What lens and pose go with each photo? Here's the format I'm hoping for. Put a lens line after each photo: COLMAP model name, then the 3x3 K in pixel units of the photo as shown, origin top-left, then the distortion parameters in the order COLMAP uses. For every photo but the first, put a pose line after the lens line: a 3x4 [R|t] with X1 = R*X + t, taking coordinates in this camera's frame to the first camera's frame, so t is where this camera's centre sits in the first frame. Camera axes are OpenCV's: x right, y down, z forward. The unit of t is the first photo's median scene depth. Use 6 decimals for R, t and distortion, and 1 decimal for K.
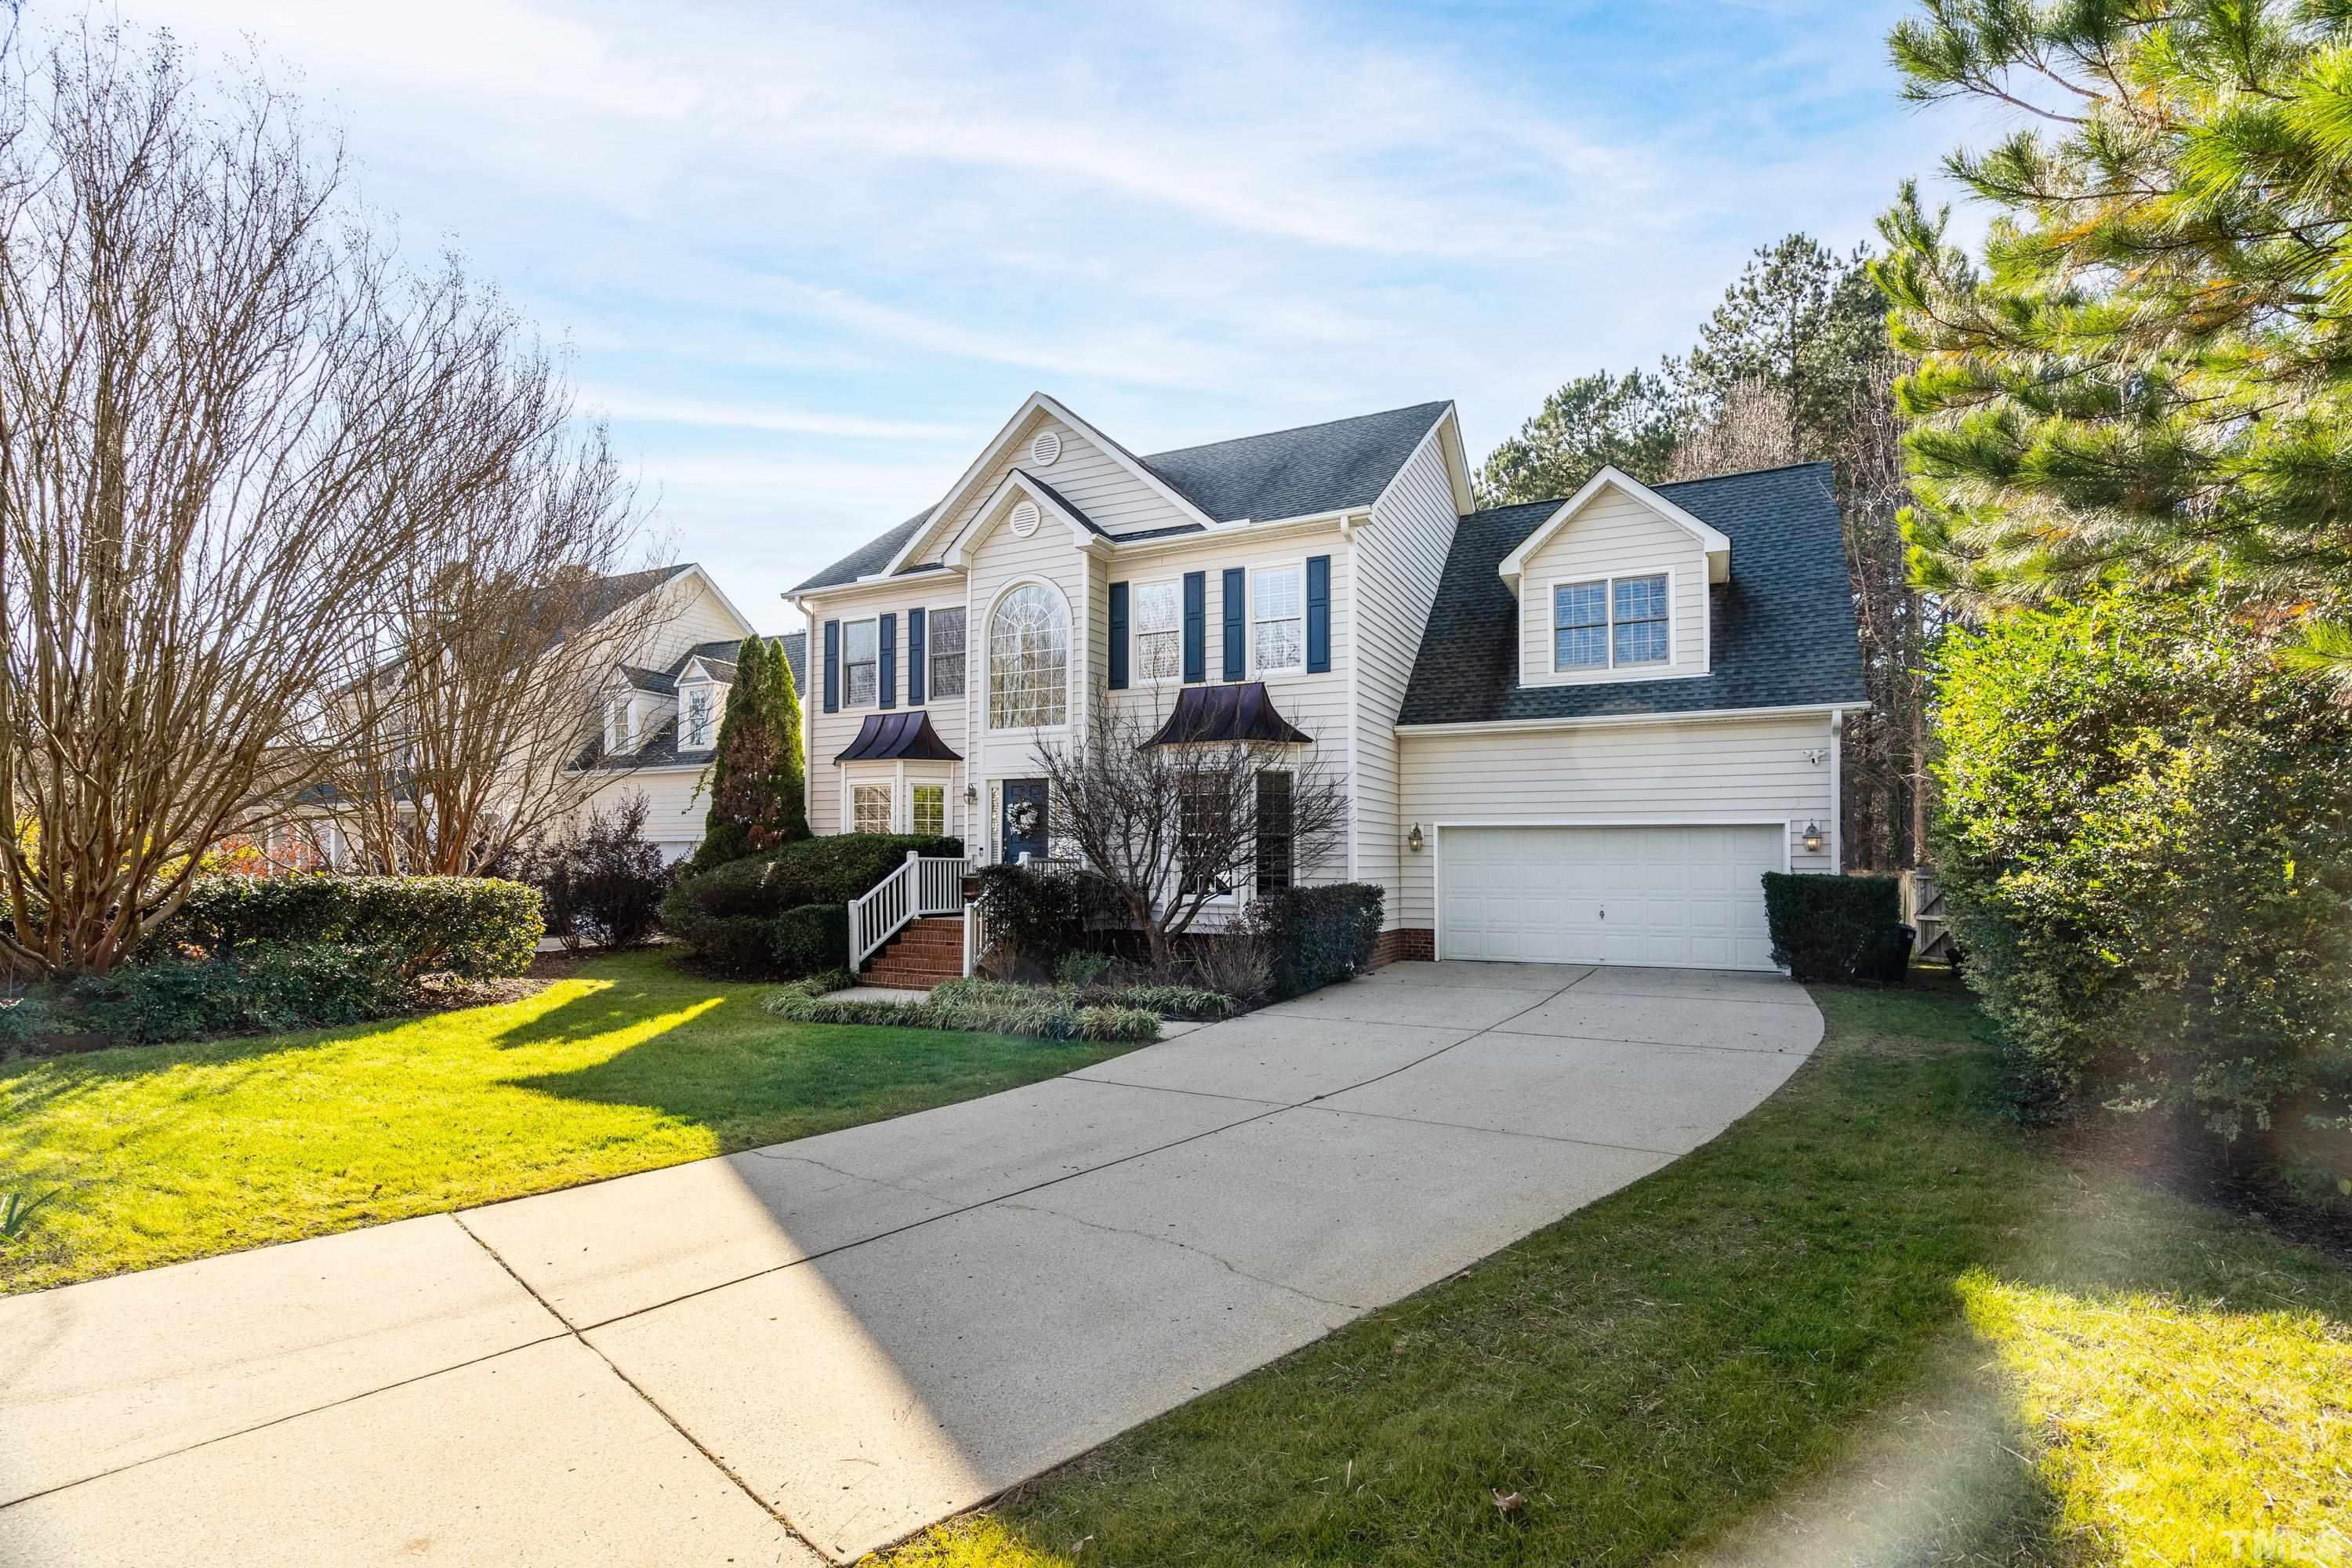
lens RADIAL K [[1084.5, 0, 1159.2], [0, 1084.5, 873.9], [0, 0, 1]] dist [0.000618, 0.000990]
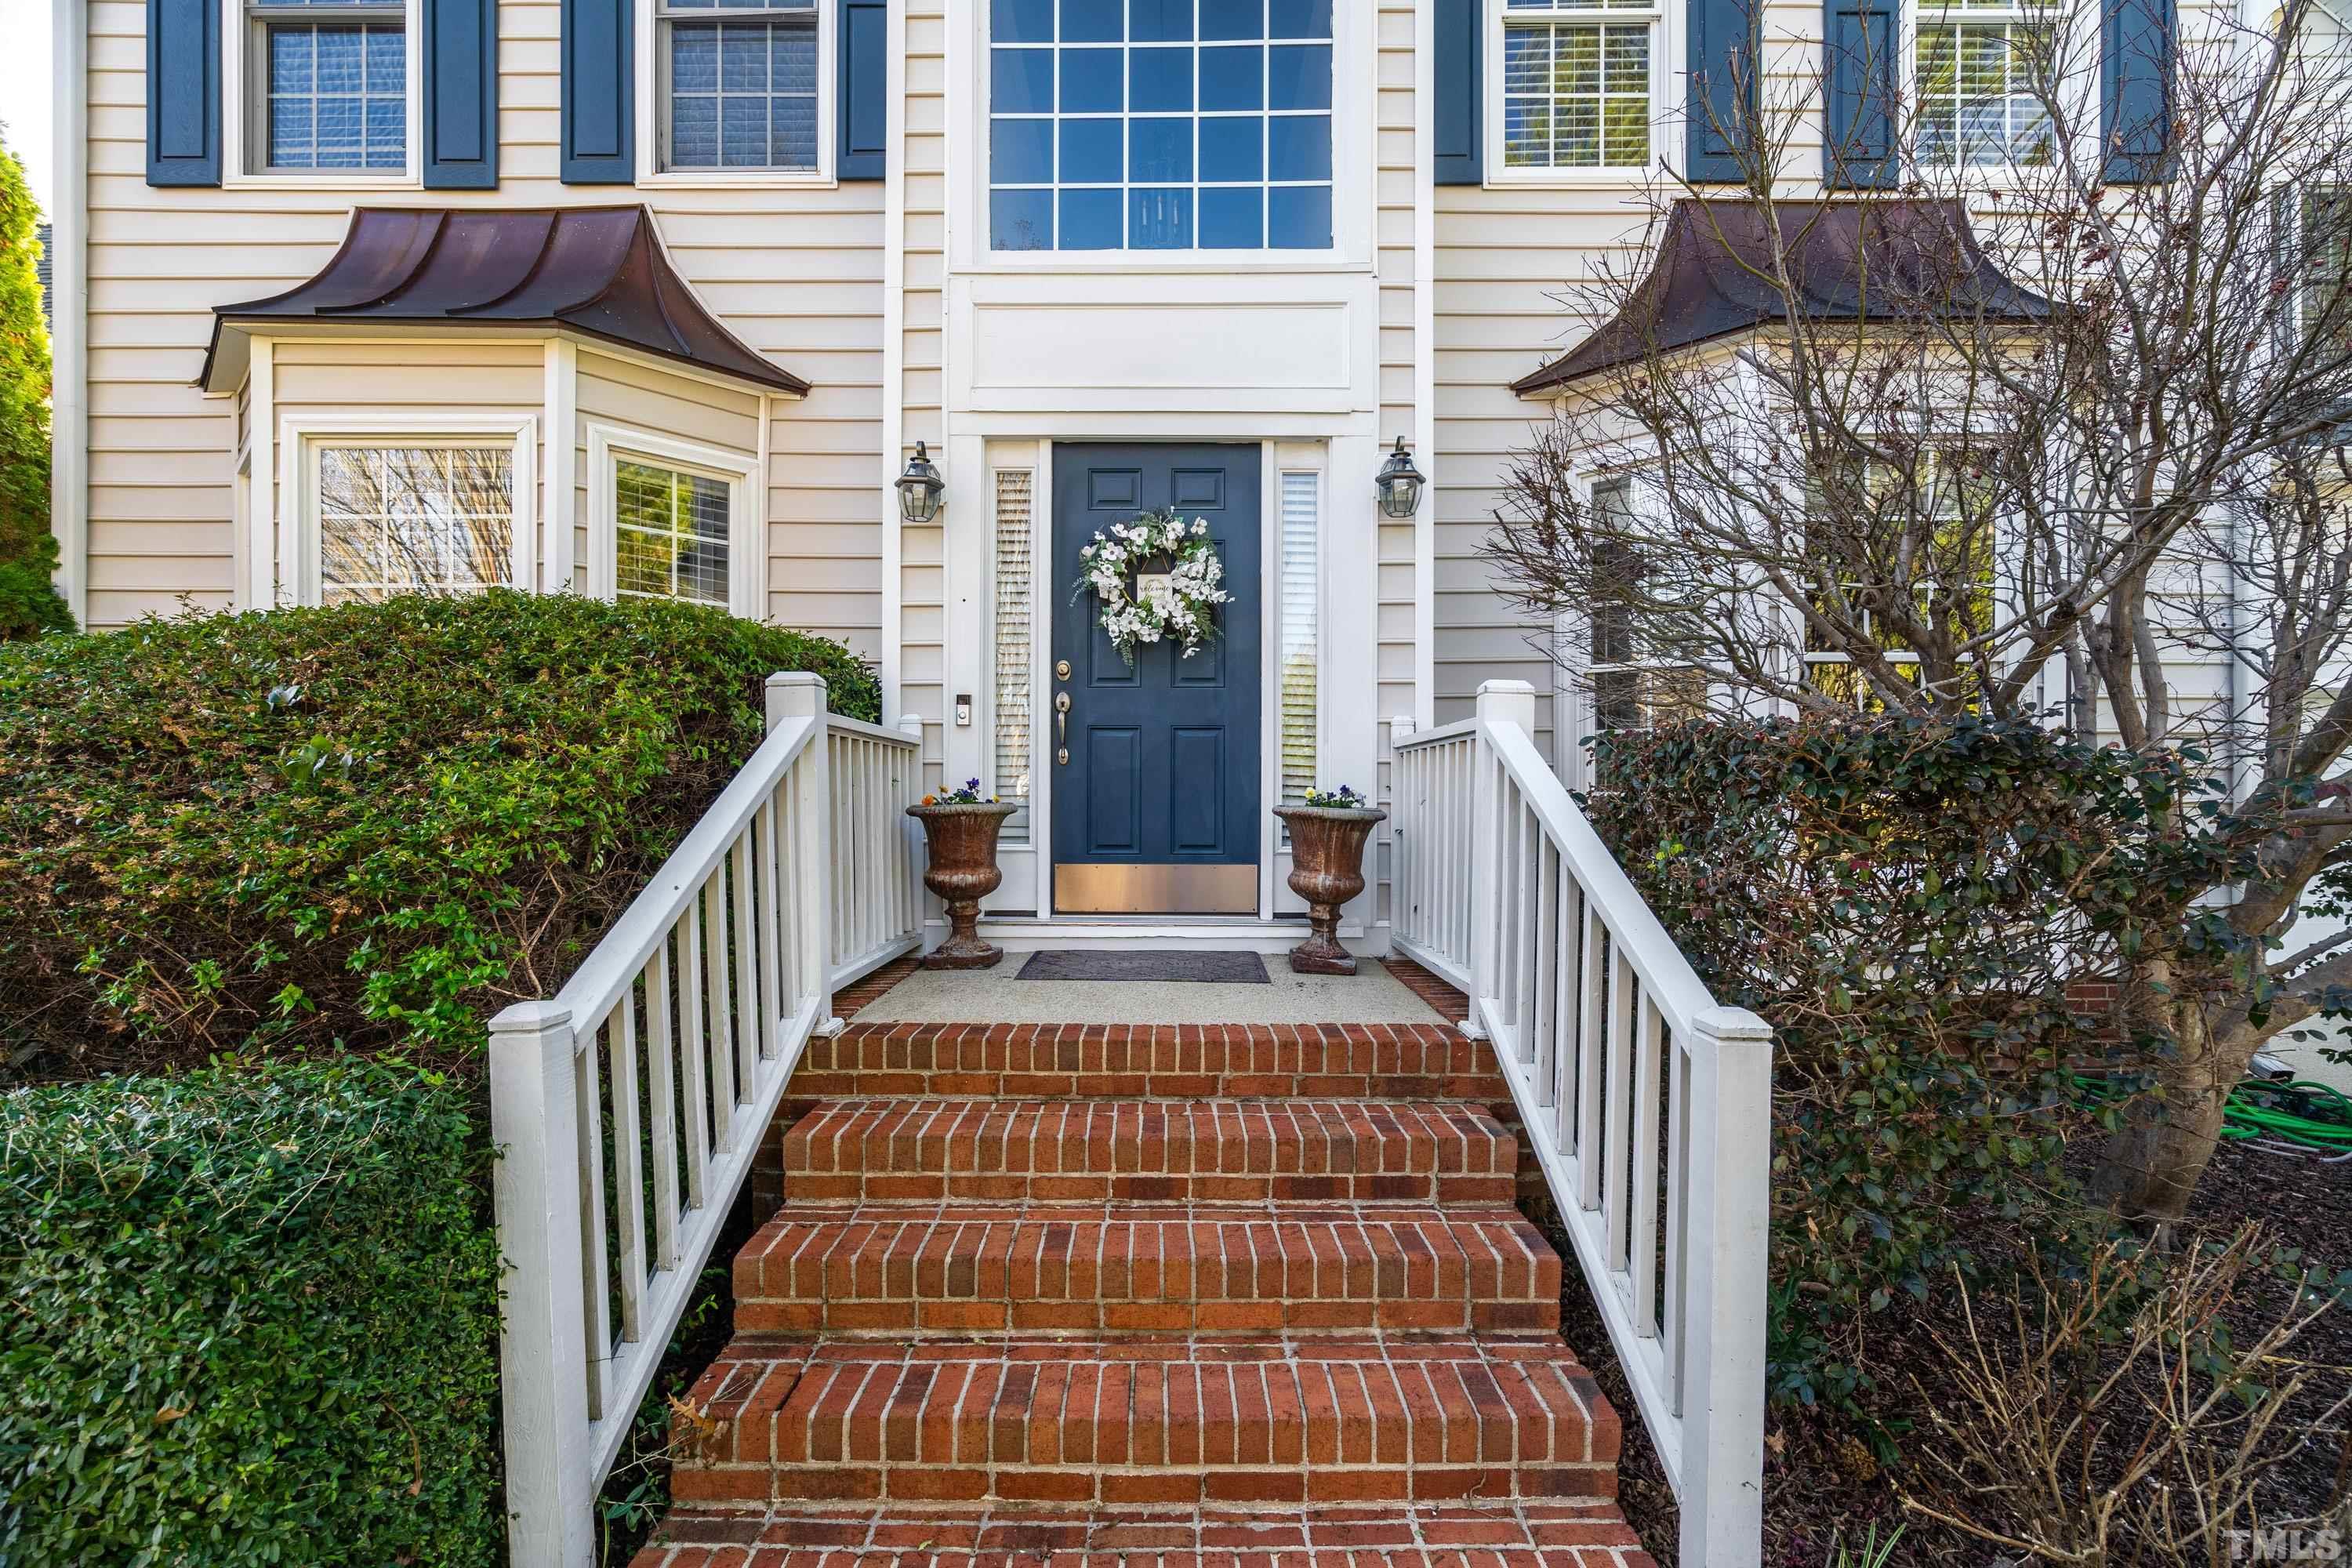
lens RADIAL K [[1084.5, 0, 1139.4], [0, 1084.5, 788.1], [0, 0, 1]] dist [0.000618, 0.000990]
pose [[0.894214, 0.002103, 0.447636, -0.256218], [0.004009, 0.999911, -0.012707, 0.001693], [-0.447623, 0.013157, 0.894126, 0.793970]]
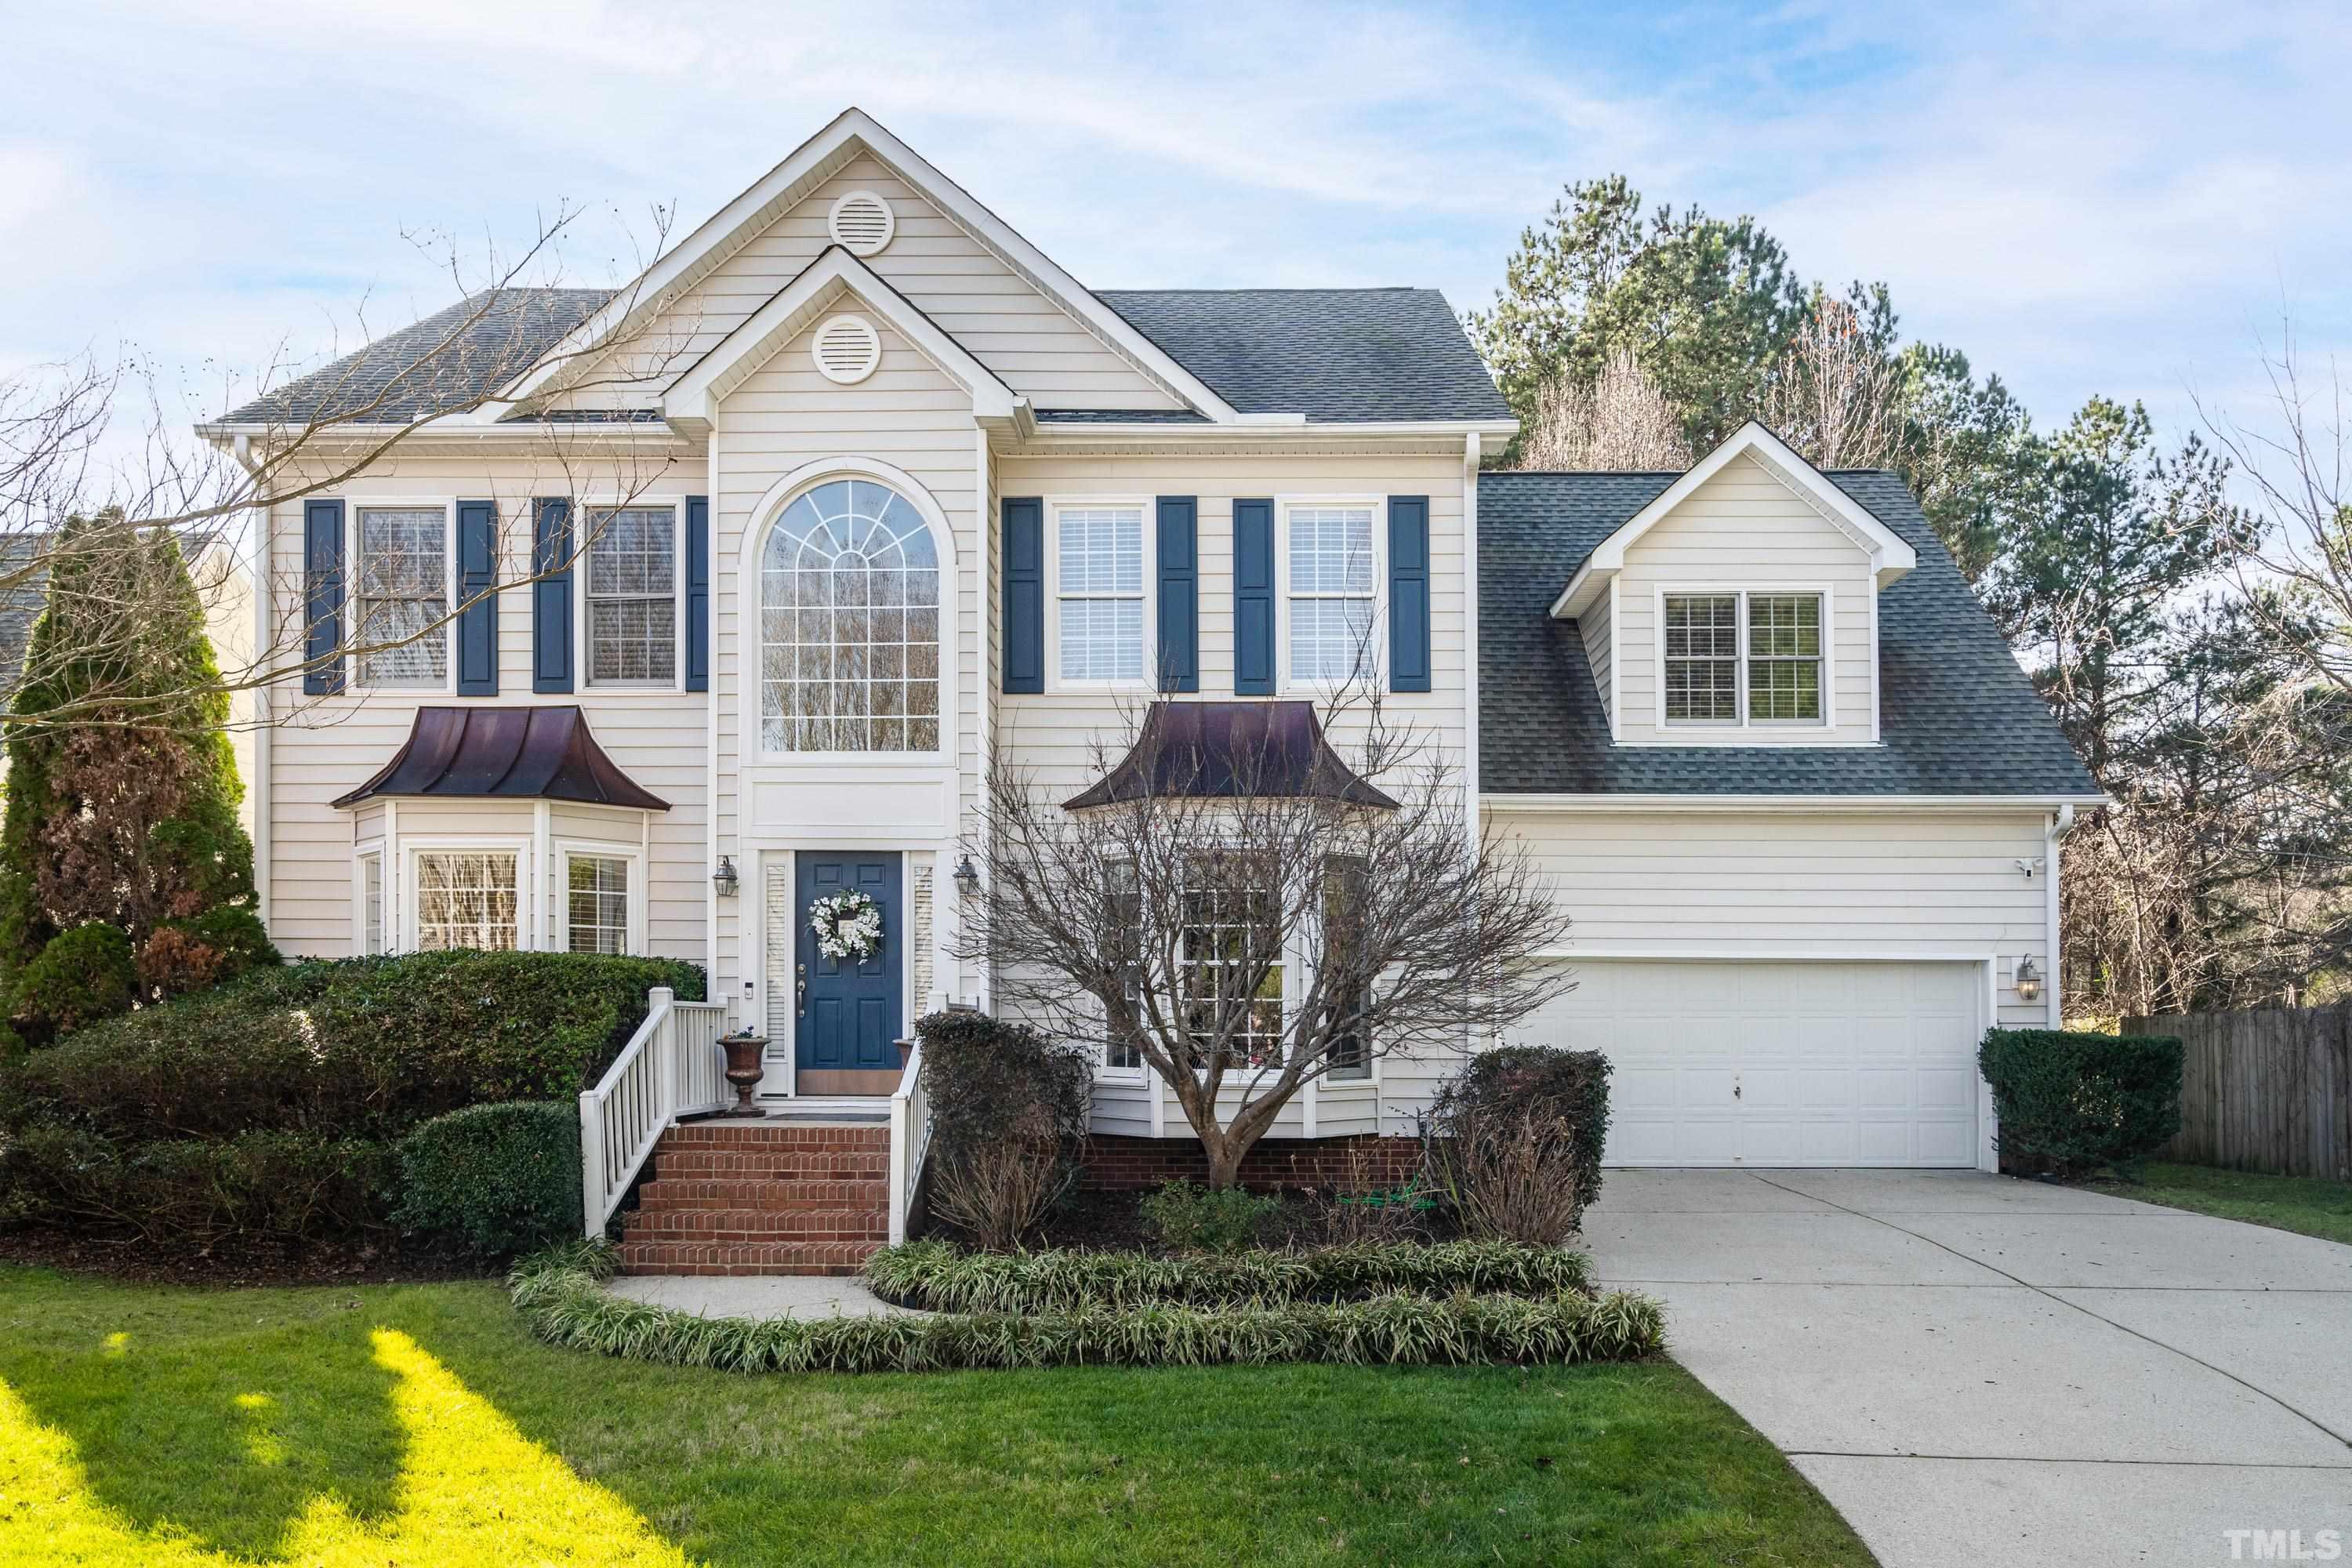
lens RADIAL K [[1600.5, 0, 1170.9], [0, 1600.5, 1035.8], [0, 0, 1]] dist [0.005696, 0.001600]
pose [[0.900328, -0.004001, 0.435194, -0.330487], [0.003446, 0.999992, 0.002066, -0.000230], [-0.435199, -0.000361, 0.900334, 0.252643]]
